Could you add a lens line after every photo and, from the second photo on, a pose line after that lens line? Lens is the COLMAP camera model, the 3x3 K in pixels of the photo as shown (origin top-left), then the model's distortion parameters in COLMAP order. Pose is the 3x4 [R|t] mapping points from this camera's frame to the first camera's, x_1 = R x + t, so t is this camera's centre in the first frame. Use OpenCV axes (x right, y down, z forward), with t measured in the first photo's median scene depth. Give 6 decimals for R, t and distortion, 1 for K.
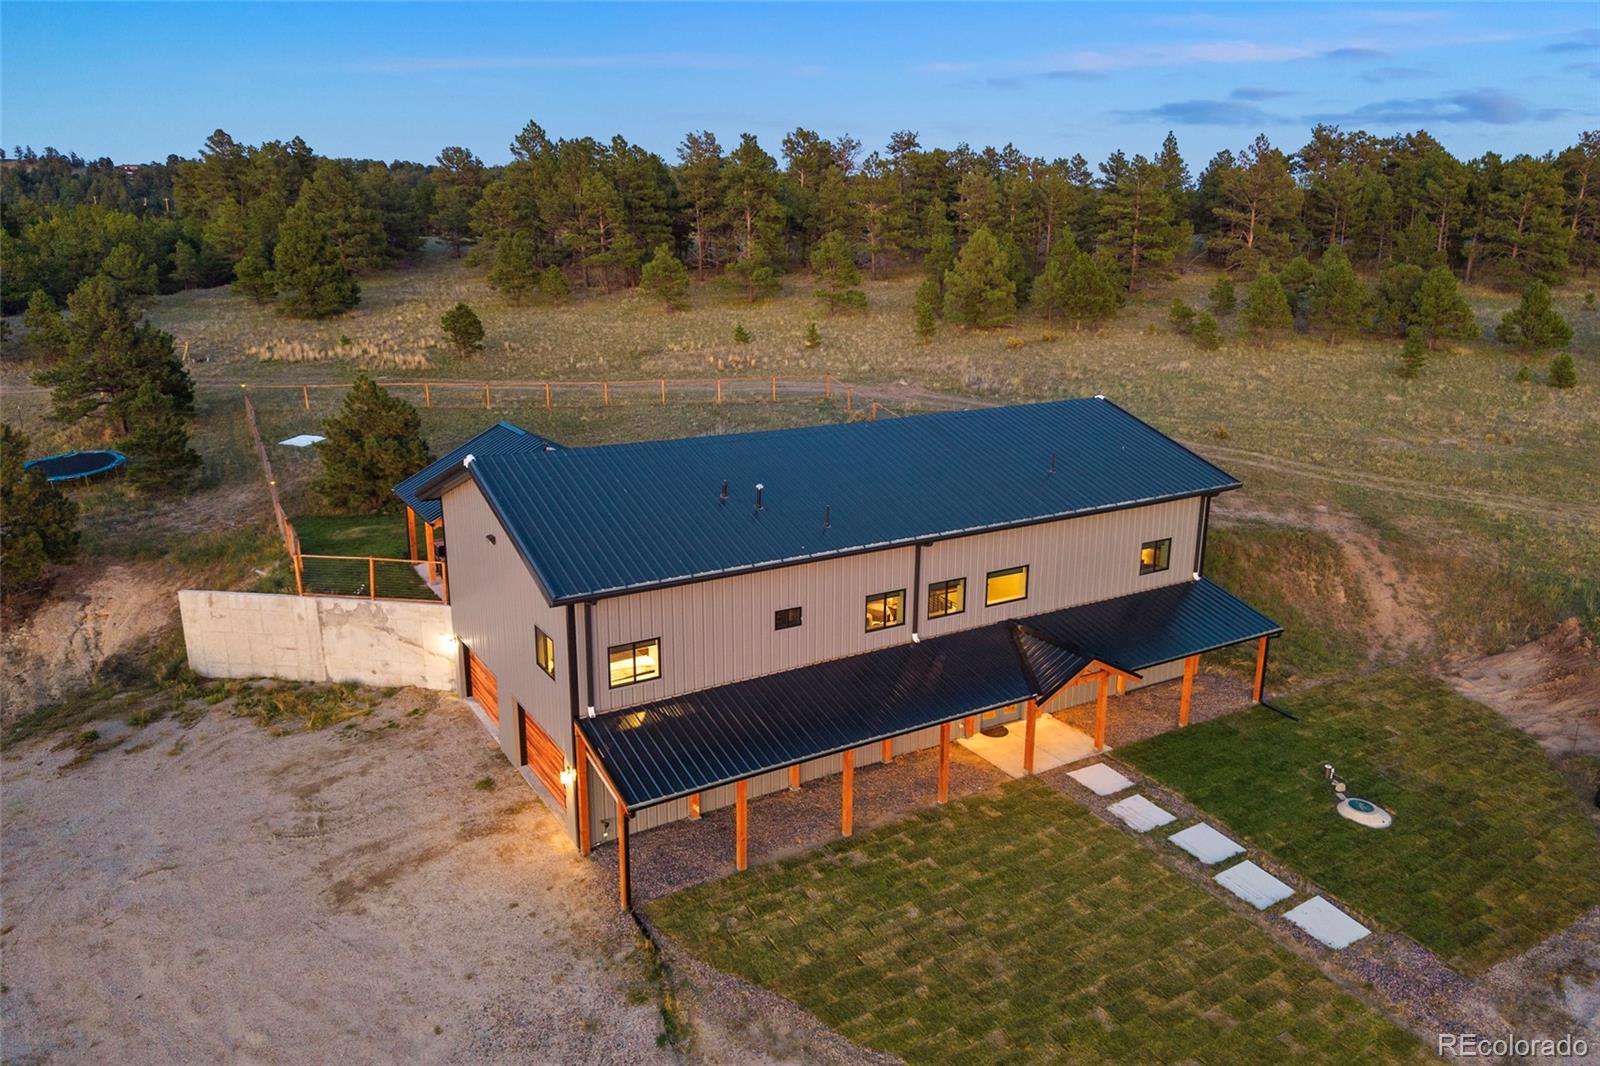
lens RADIAL K [[1070.7, 0, 799.3], [0, 1070.7, 549.3], [0, 0, 1]] dist [0.009733, -0.010084]
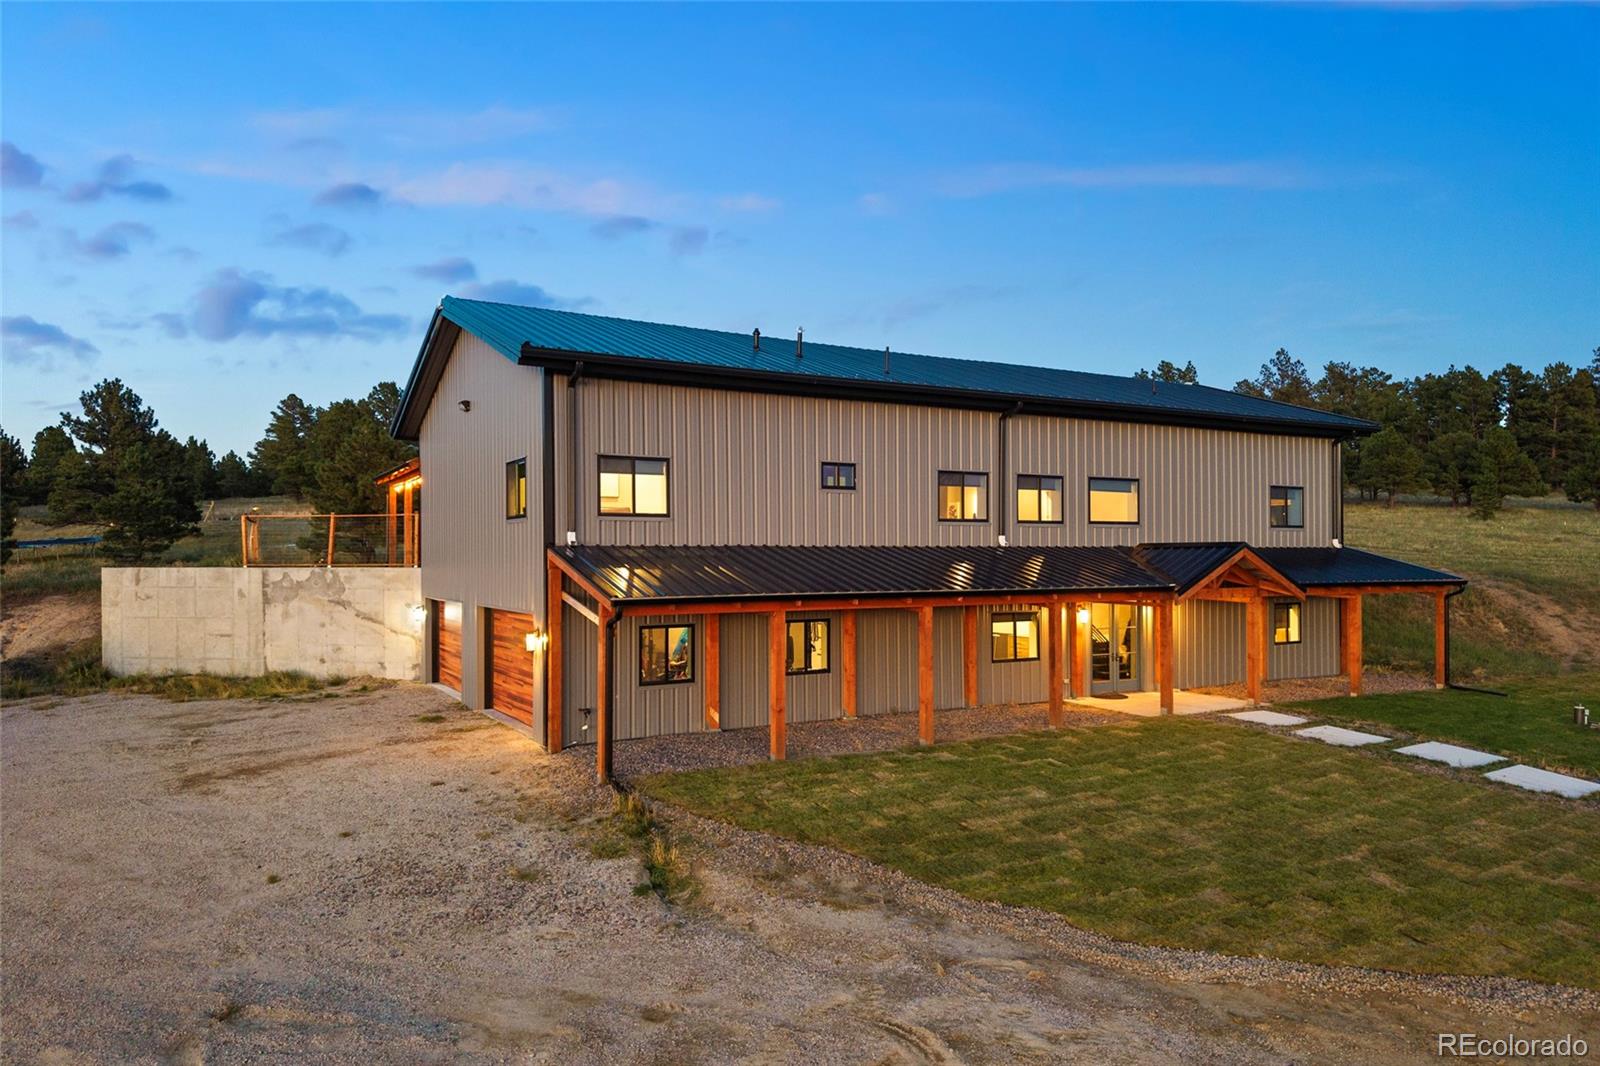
lens RADIAL K [[1070.7, 0, 801.9], [0, 1070.7, 520.7], [0, 0, 1]] dist [0.009733, -0.010084]
pose [[0.999539, -0.010763, -0.028388, -0.015802], [0.003076, 0.966144, -0.257985, 0.296544], [0.030204, 0.257779, 0.965732, 0.272652]]
